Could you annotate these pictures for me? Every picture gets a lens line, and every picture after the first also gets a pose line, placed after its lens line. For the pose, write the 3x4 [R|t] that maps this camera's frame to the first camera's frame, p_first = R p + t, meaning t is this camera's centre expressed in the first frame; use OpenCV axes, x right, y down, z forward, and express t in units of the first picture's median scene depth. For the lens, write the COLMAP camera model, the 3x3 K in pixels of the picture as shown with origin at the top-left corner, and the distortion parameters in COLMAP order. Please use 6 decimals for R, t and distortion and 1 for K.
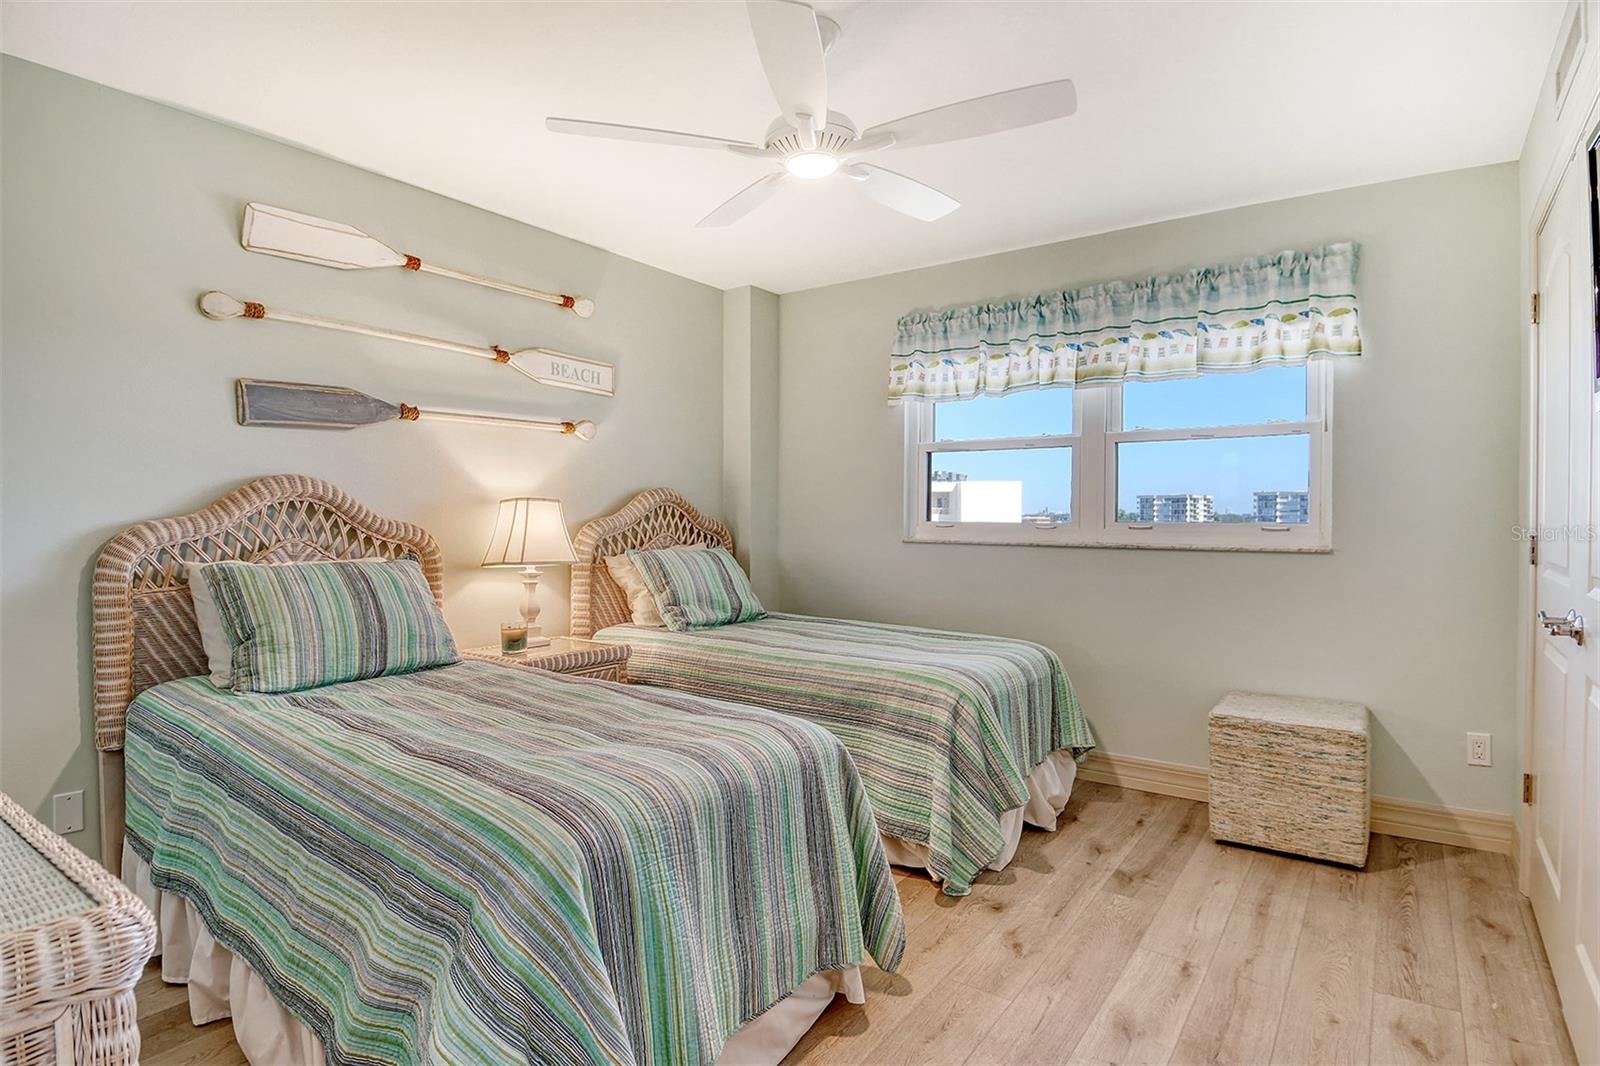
lens RADIAL K [[816.2, 0, 795.7], [0, 816.2, 534.6], [0, 0, 1]] dist [0.015112, -0.006702]
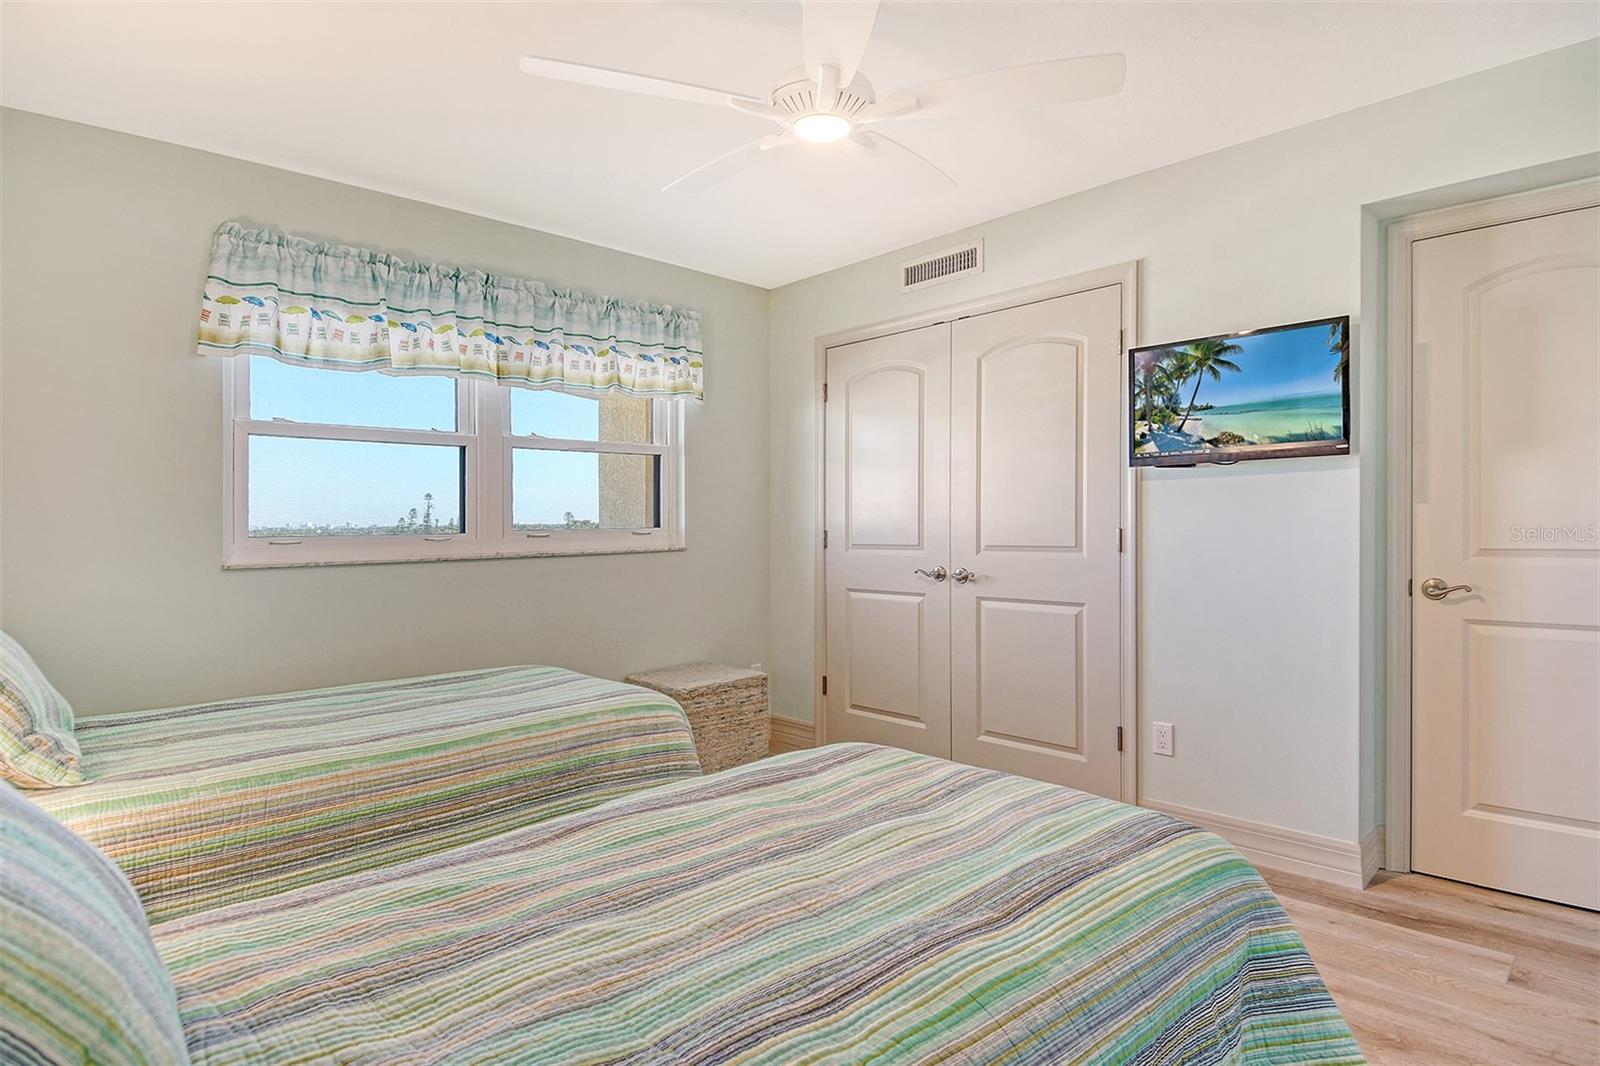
lens RADIAL K [[854.8, 0, 797.1], [0, 854.8, 538.7], [0, 0, 1]] dist [0.041255, -0.034735]
pose [[0.173978, -0.027241, 0.984373, -0.582310], [0.039795, 0.998995, 0.020612, -0.014307], [-0.983945, 0.035587, 0.174888, 0.545964]]
